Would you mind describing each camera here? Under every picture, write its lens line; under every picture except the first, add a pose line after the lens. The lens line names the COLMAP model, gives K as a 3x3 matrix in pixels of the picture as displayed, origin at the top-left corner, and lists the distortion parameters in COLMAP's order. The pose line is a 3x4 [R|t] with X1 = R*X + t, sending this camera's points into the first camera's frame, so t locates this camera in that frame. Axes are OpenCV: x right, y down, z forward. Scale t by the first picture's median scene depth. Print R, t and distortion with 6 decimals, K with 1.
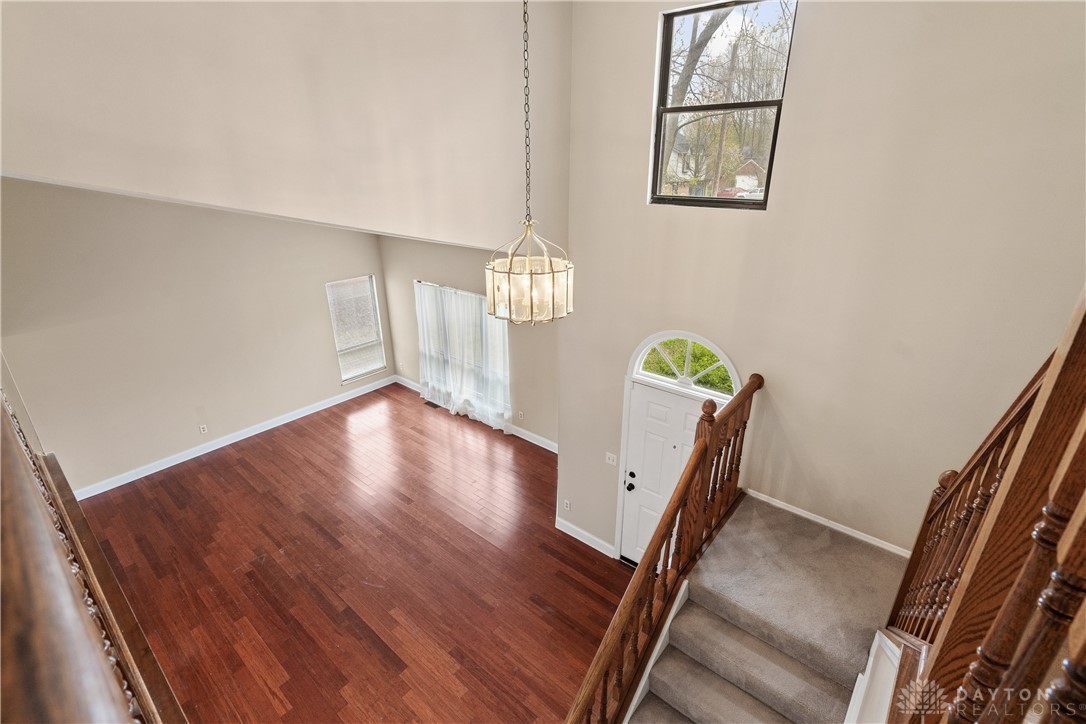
lens RADIAL K [[493.5, 0, 544.7], [0, 493.5, 365.4], [0, 0, 1]] dist [-0.002993, 0.001199]
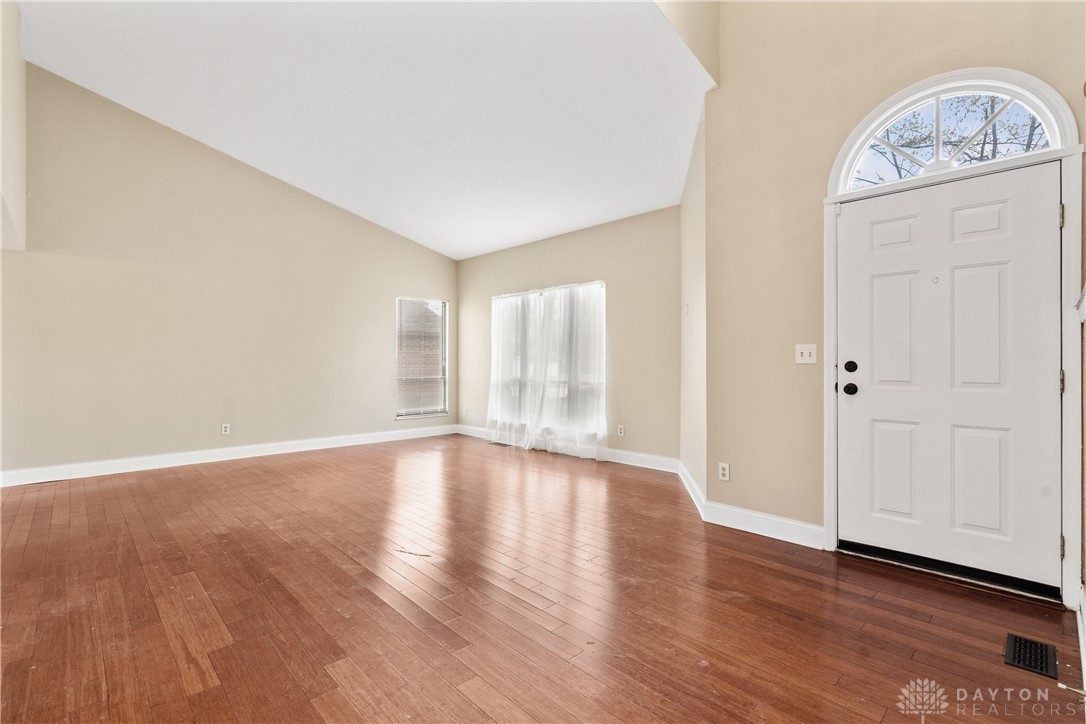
lens RADIAL K [[493.5, 0, 542.4], [0, 493.5, 362.4], [0, 0, 1]] dist [-0.002993, 0.001199]
pose [[0.994175, 0.000405, -0.107773, -0.125448], [-0.041033, 0.926102, -0.375036, 0.427348], [0.099657, 0.377274, 0.920724, 0.371479]]
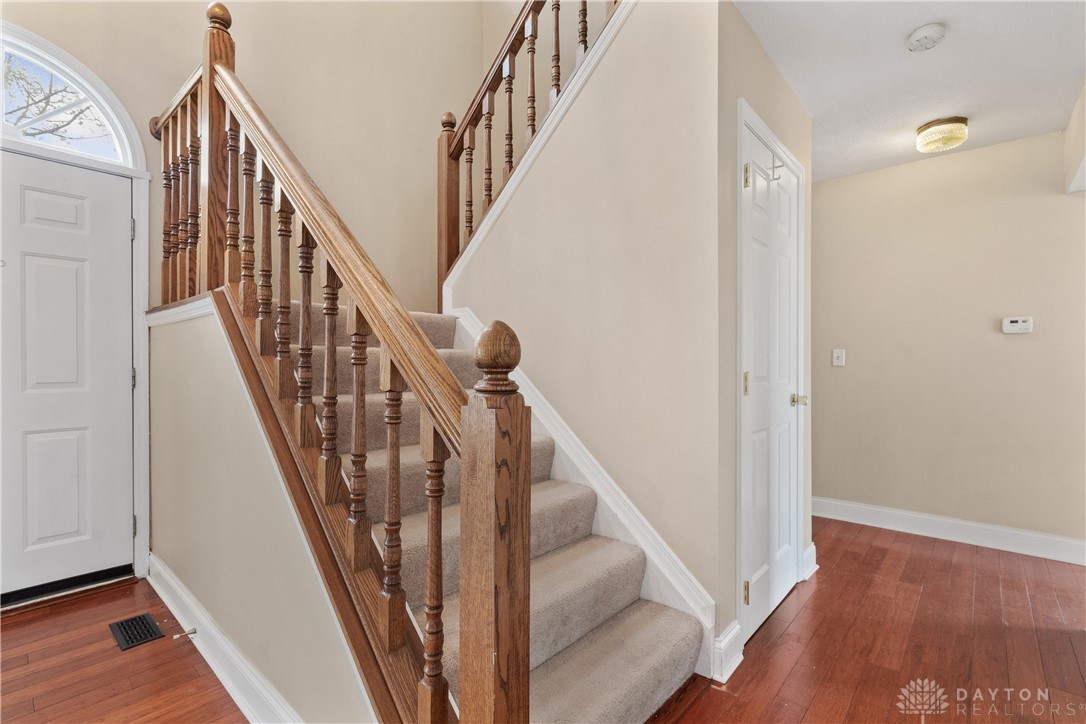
lens RADIAL K [[493.5, 0, 538.9], [0, 493.5, 365.3], [0, 0, 1]] dist [-0.002993, 0.001199]
pose [[0.036713, -0.004752, 0.999315, -0.188854], [0.379201, 0.925265, -0.009532, 0.405072], [-0.924586, 0.379291, 0.035771, 0.433784]]
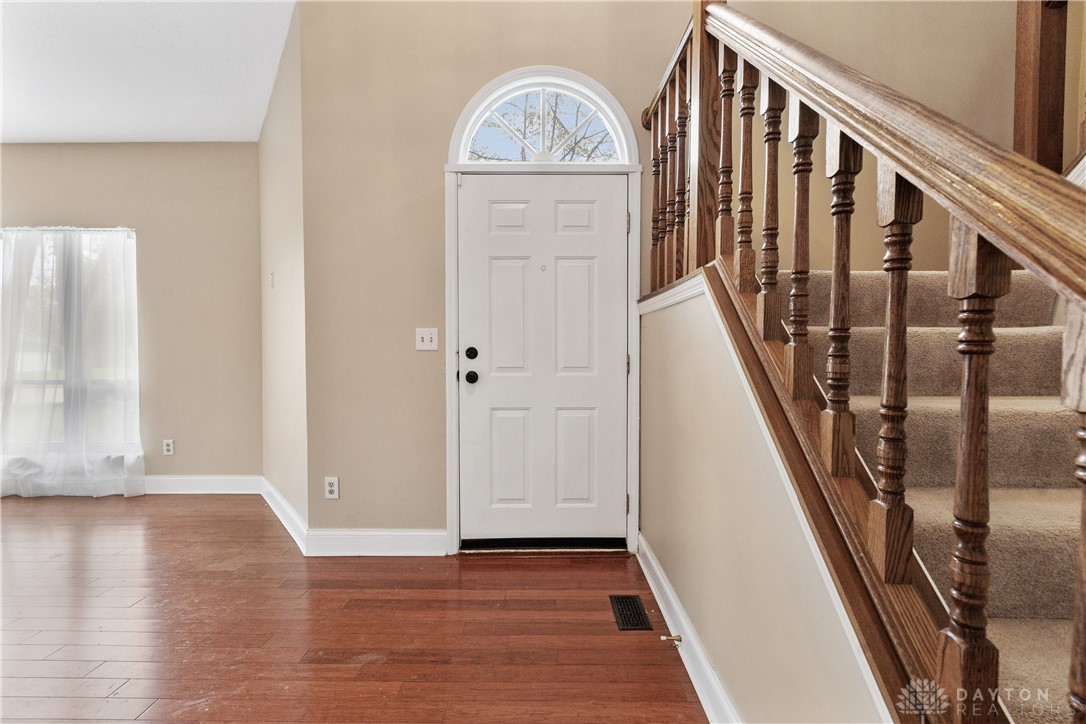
lens RADIAL K [[510.5, 0, 541.0], [0, 510.5, 363.9], [0, 0, 1]] dist [0.000678, -0.000888]
pose [[0.773303, -0.017409, 0.633797, -0.123146], [0.241018, 0.932654, -0.268451, 0.380169], [-0.586440, 0.360351, 0.725420, 0.494425]]
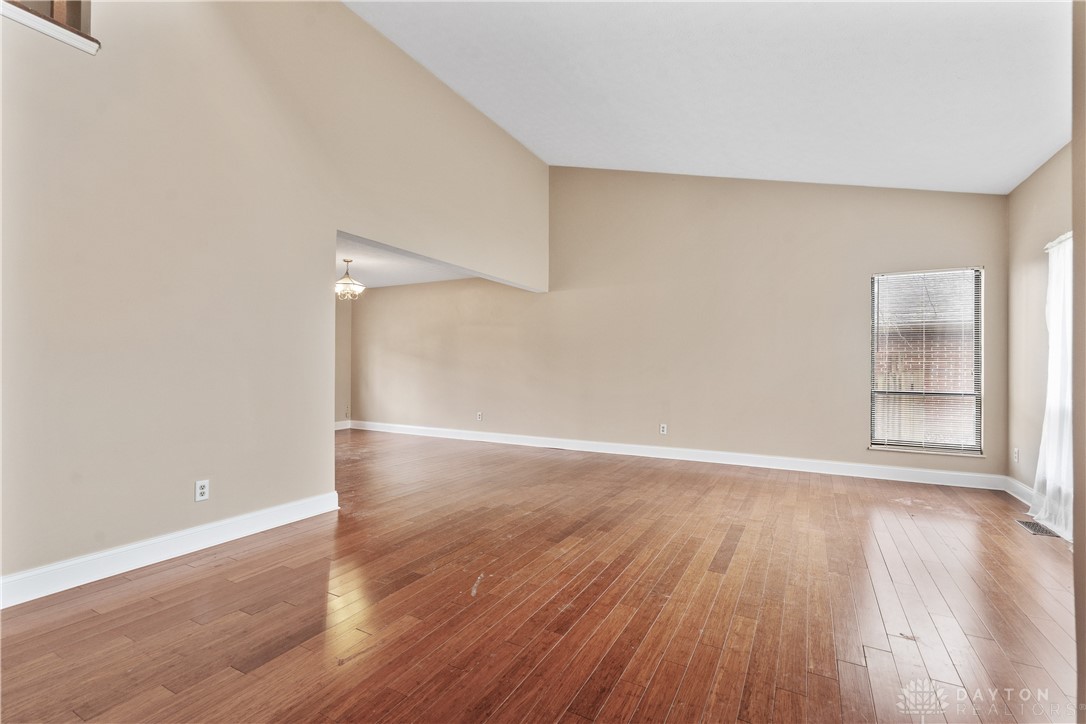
lens RADIAL K [[493.5, 0, 543.1], [0, 493.5, 361.2], [0, 0, 1]] dist [-0.002993, 0.001199]
pose [[0.195144, -0.006892, -0.980750, 0.160936], [-0.377294, 0.922496, -0.081555, 0.235528], [0.905300, 0.385946, 0.177419, 0.842147]]
